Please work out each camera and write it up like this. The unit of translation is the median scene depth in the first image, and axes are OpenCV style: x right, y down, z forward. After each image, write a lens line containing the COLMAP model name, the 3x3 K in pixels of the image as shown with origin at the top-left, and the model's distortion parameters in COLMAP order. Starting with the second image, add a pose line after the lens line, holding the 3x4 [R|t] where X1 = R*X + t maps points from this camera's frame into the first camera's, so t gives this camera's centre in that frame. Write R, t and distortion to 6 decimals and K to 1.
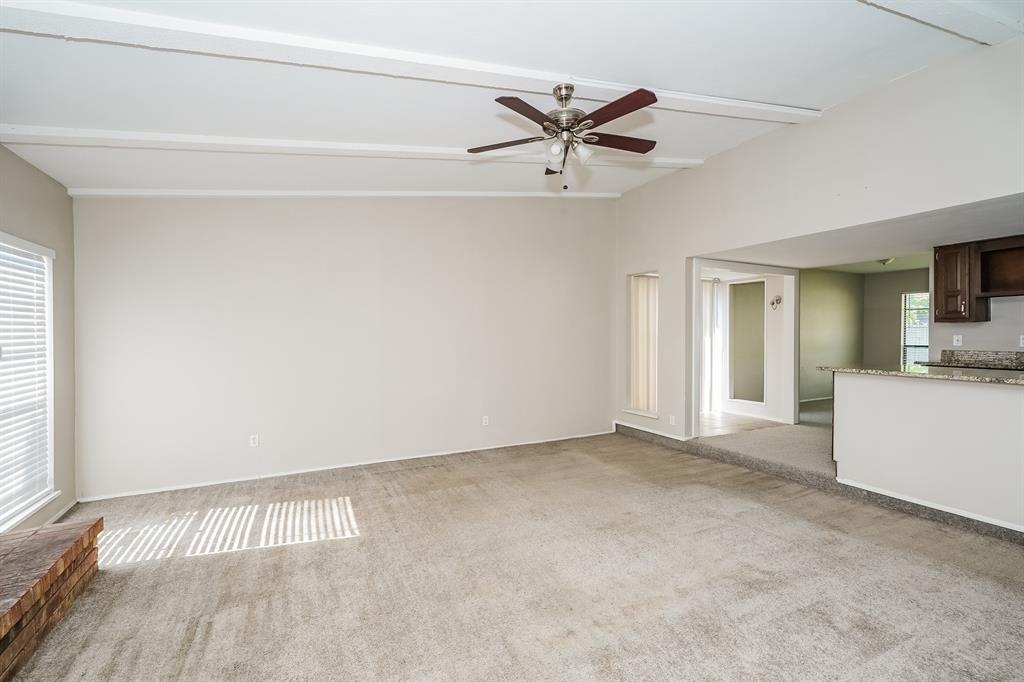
lens RADIAL K [[457.5, 0, 512.1], [0, 457.5, 338.4], [0, 0, 1]] dist [-0.000261, 0.000245]
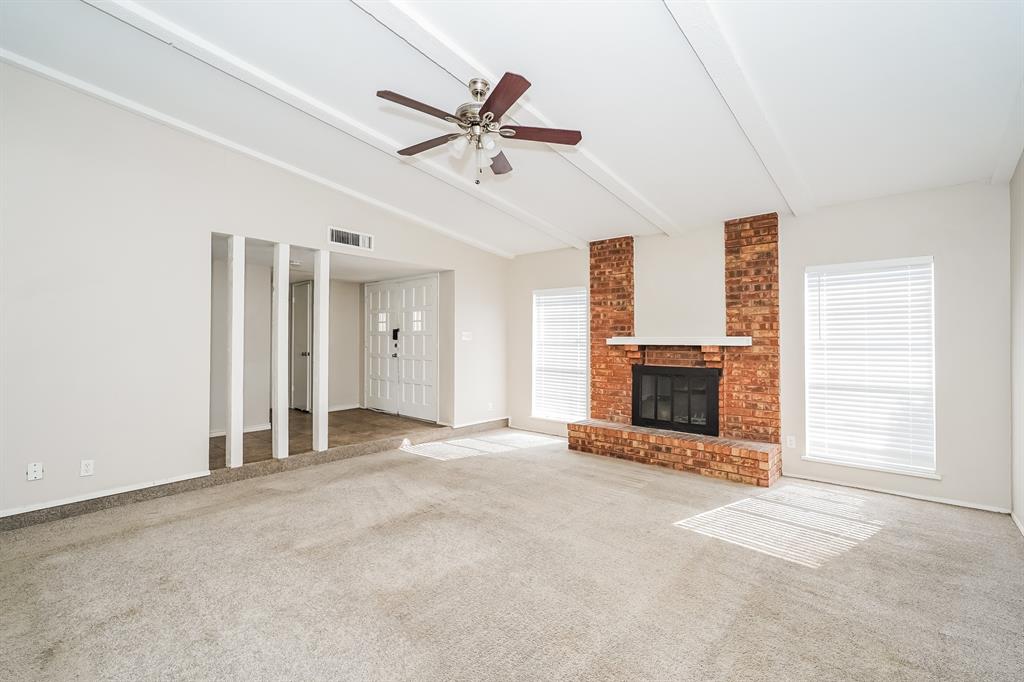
lens RADIAL K [[457.5, 0, 512.1], [0, 457.5, 338.4], [0, 0, 1]] dist [-0.000261, 0.000245]
pose [[-0.932819, -0.000178, -0.360344, 0.379948], [-0.000964, 0.999998, 0.002001, 0.008342], [0.360343, 0.002214, -0.932817, 1.839821]]
